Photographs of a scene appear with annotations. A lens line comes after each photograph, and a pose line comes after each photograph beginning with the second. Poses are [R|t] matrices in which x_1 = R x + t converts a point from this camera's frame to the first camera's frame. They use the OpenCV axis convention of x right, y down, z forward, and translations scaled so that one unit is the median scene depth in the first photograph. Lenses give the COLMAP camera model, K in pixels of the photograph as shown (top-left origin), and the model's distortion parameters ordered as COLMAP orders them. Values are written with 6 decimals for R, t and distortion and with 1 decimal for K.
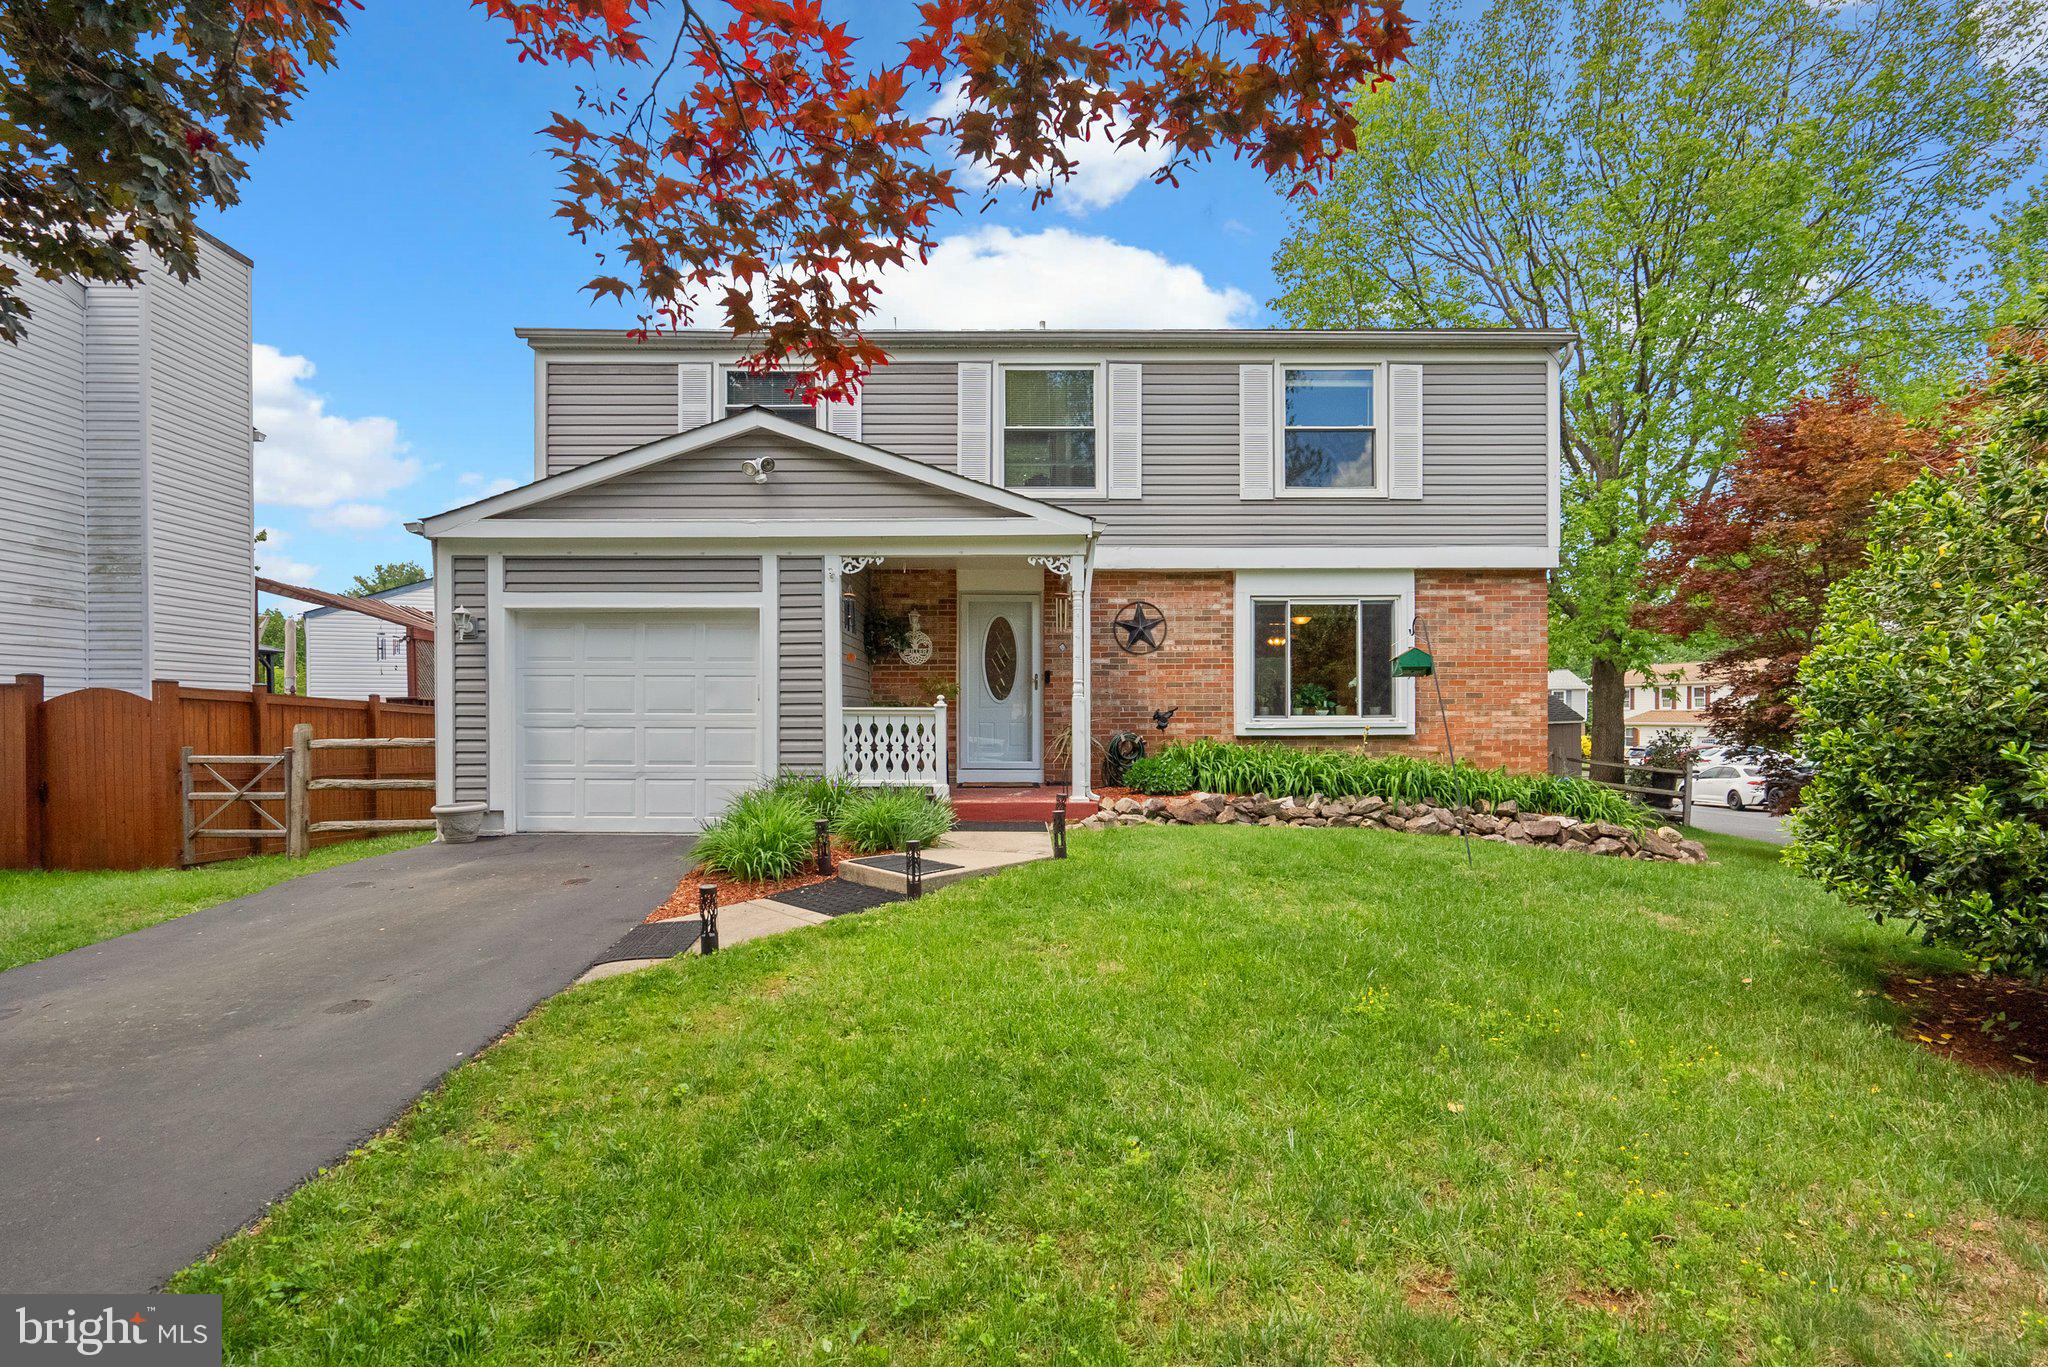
lens RADIAL K [[931.5, 0, 1117.3], [0, 931.5, 715.0], [0, 0, 1]] dist [-0.005114, 0.002262]
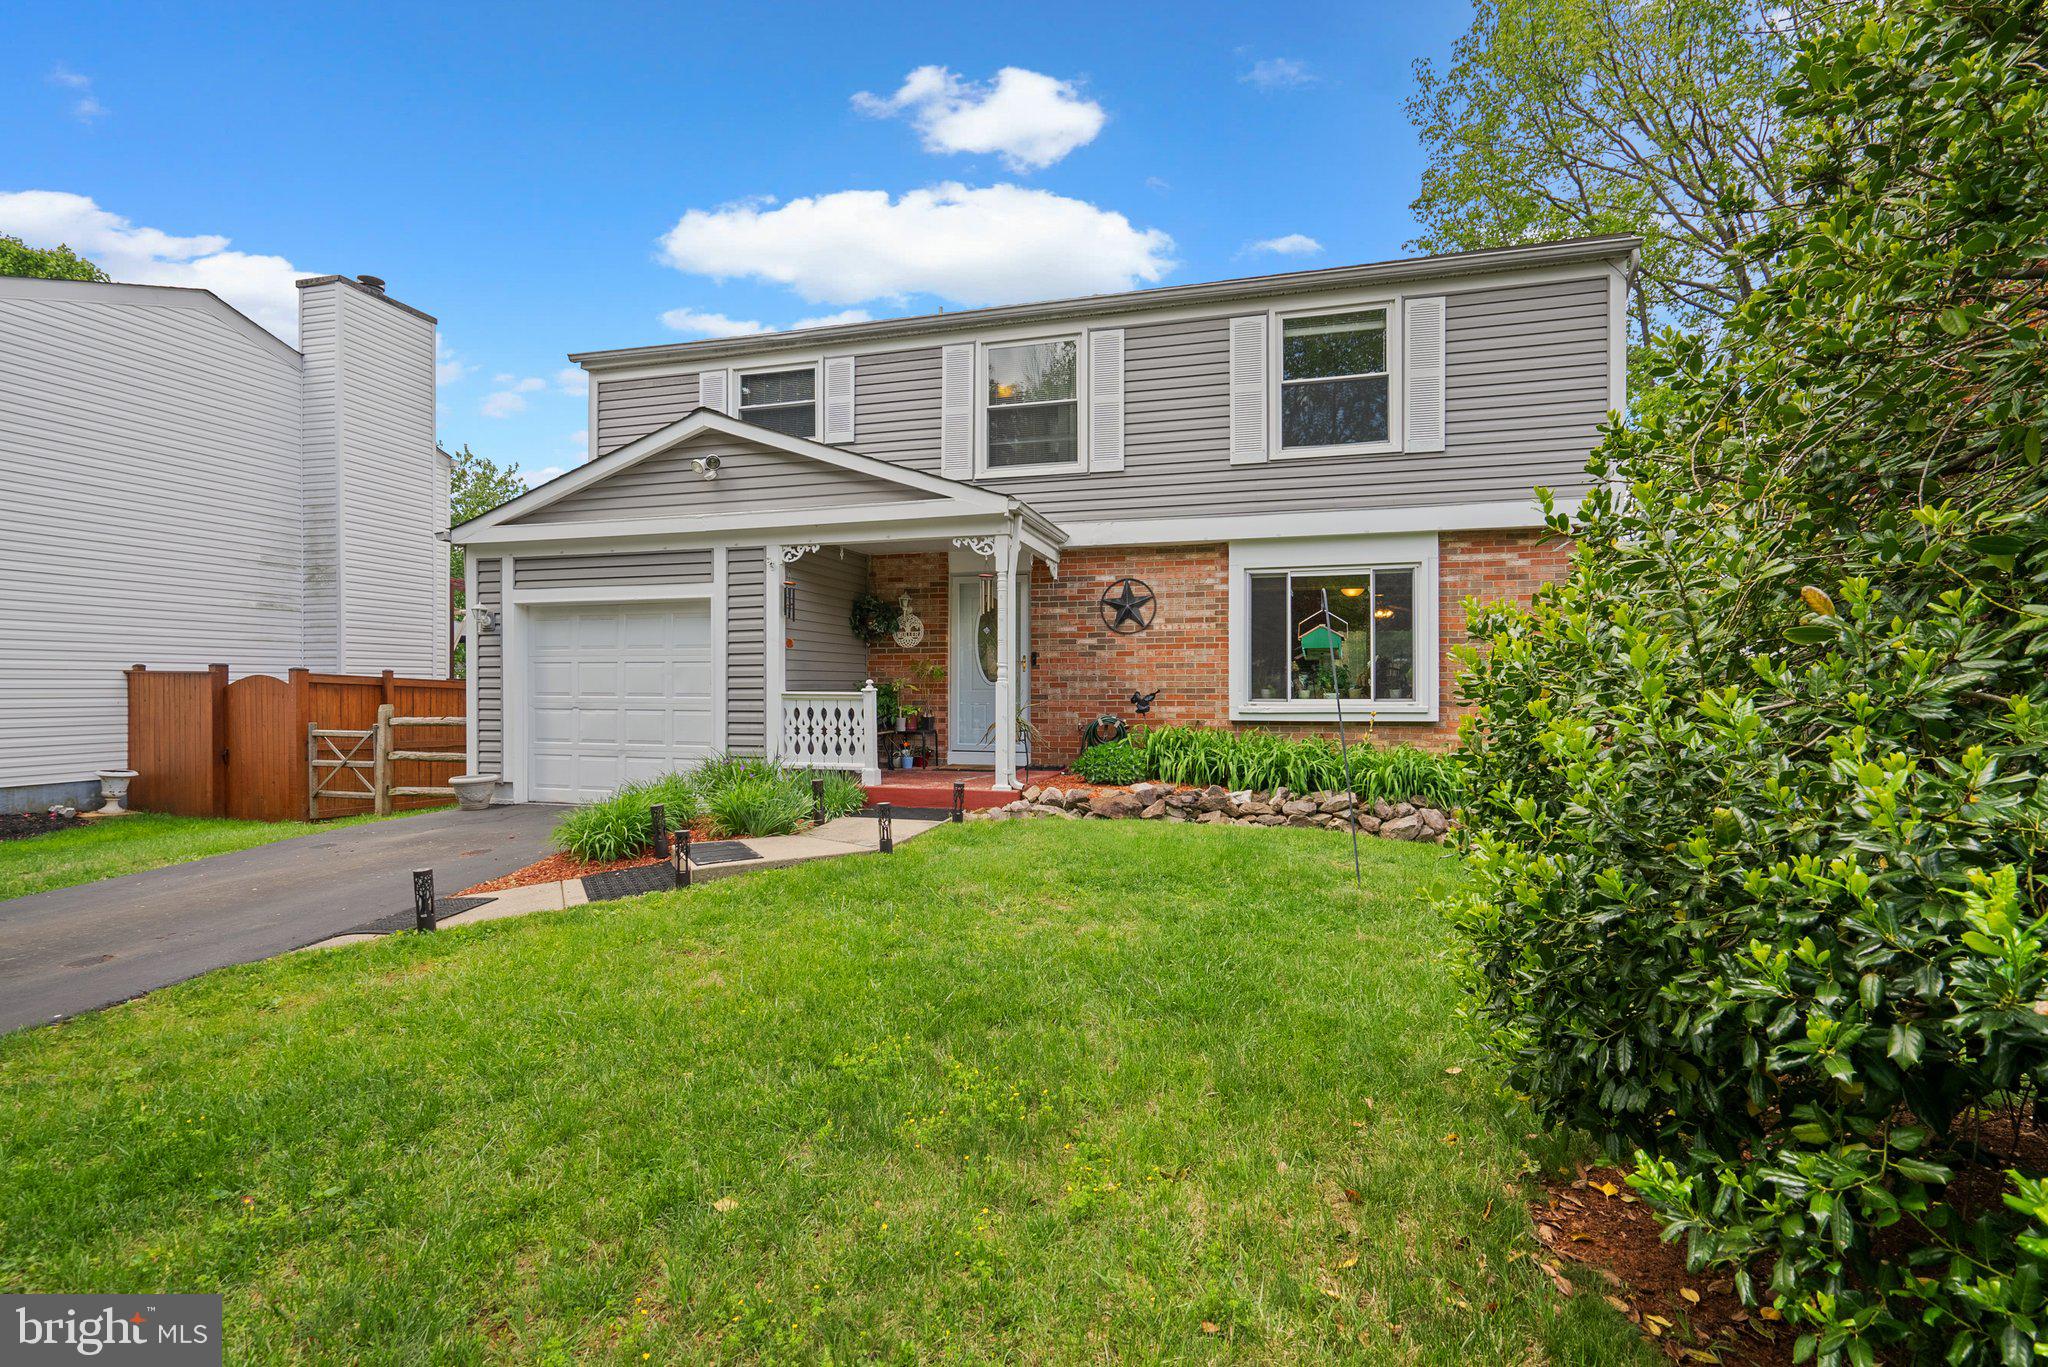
lens RADIAL K [[931.5, 0, 1020.3], [0, 931.5, 687.1], [0, 0, 1]] dist [-0.005114, 0.002262]
pose [[0.962710, 0.000575, -0.270534, 0.182700], [-0.001568, 0.999993, -0.003455, -0.007704], [0.270530, 0.003750, 0.962704, 0.057652]]
